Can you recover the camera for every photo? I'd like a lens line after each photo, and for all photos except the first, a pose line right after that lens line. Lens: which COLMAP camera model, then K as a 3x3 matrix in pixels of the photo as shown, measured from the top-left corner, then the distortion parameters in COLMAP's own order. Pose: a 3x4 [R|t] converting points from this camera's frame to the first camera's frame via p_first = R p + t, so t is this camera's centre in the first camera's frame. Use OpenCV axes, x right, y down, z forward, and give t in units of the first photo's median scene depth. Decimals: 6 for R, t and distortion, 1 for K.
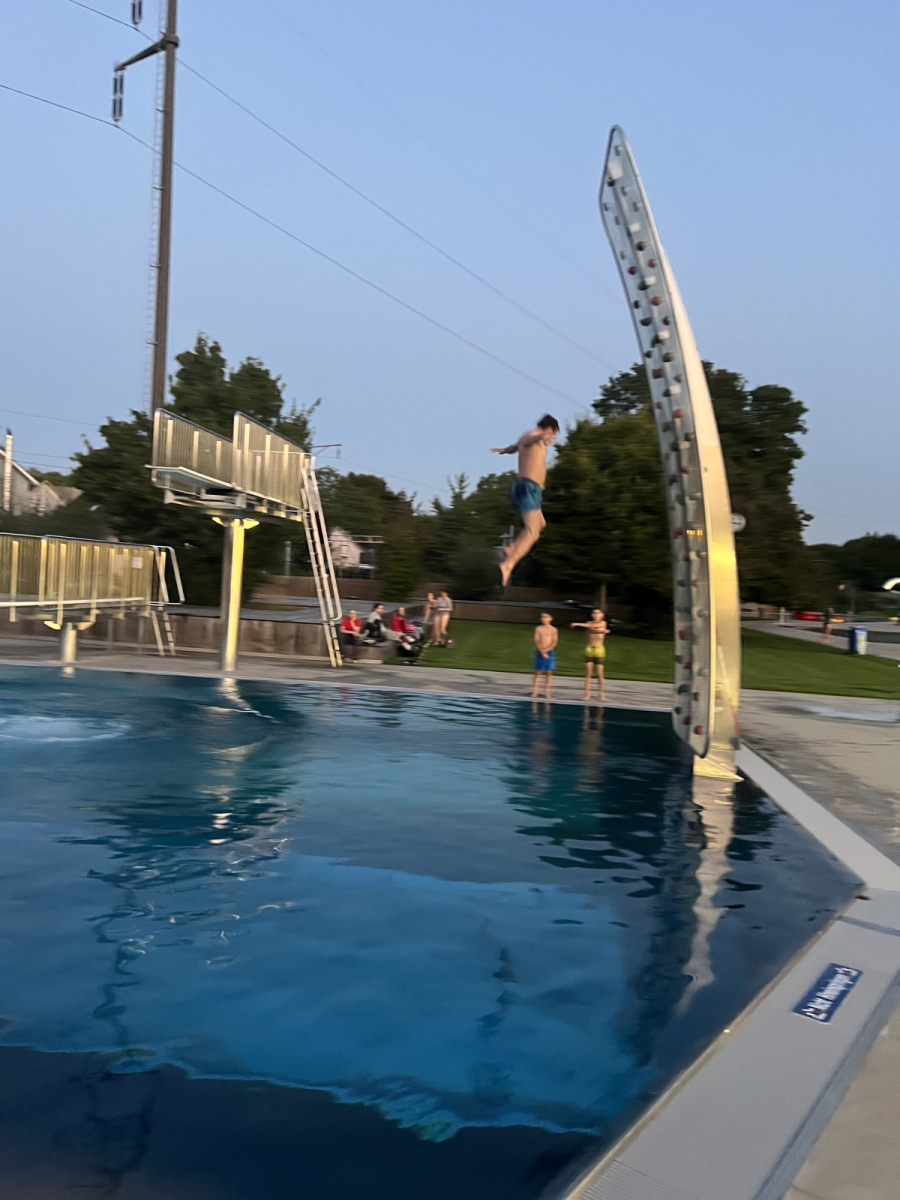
lens RADIAL K [[890.1, 0, 442.5], [0, 890.1, 596.6], [0, 0, 1]] dist [0.054214, -0.061370]
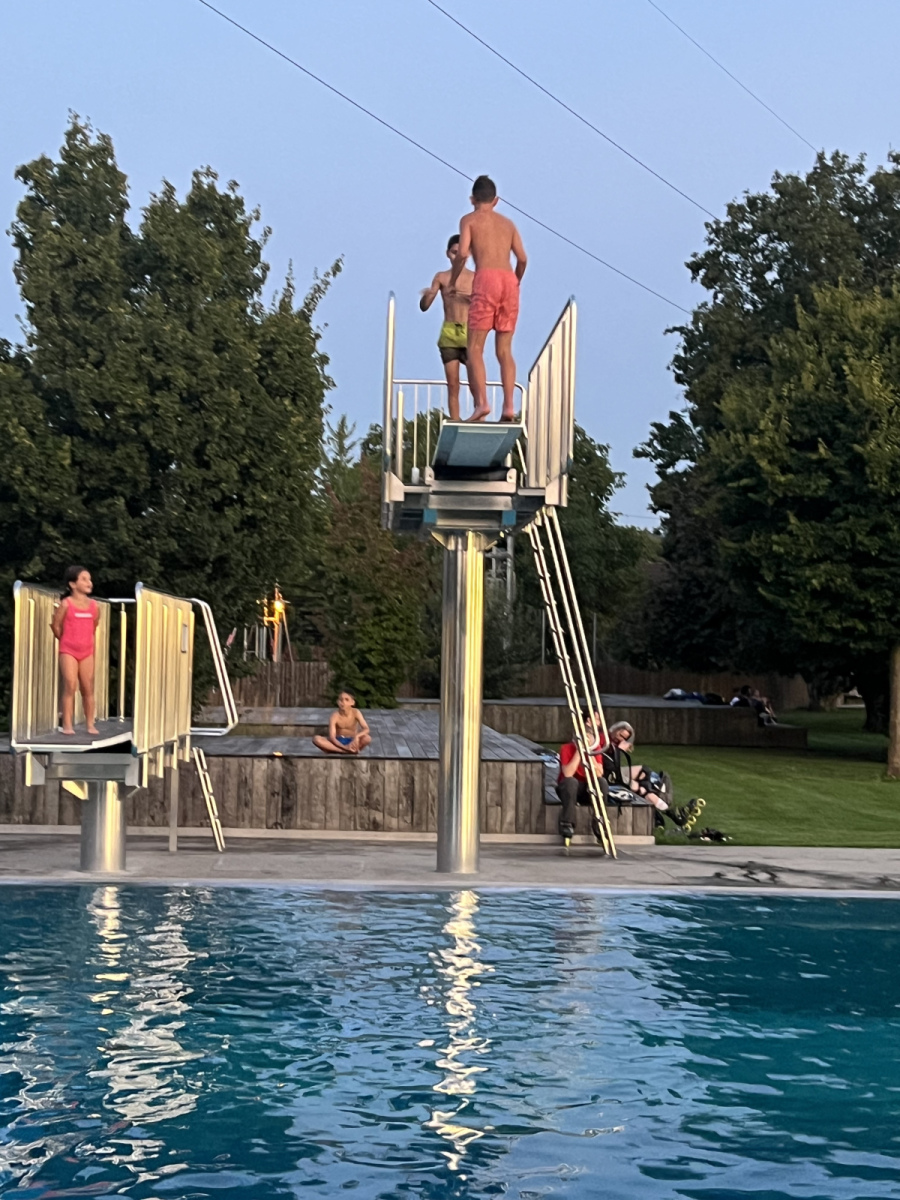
lens RADIAL K [[1988.1, 0, 416.2], [0, 1988.1, 621.7], [0, 0, 1]] dist [0.122312, 0.000000]
pose [[0.991253, -0.038531, 0.126225, -0.236251], [0.043036, 0.998523, -0.033163, -0.006195], [-0.124761, 0.038306, 0.991447, 0.011364]]
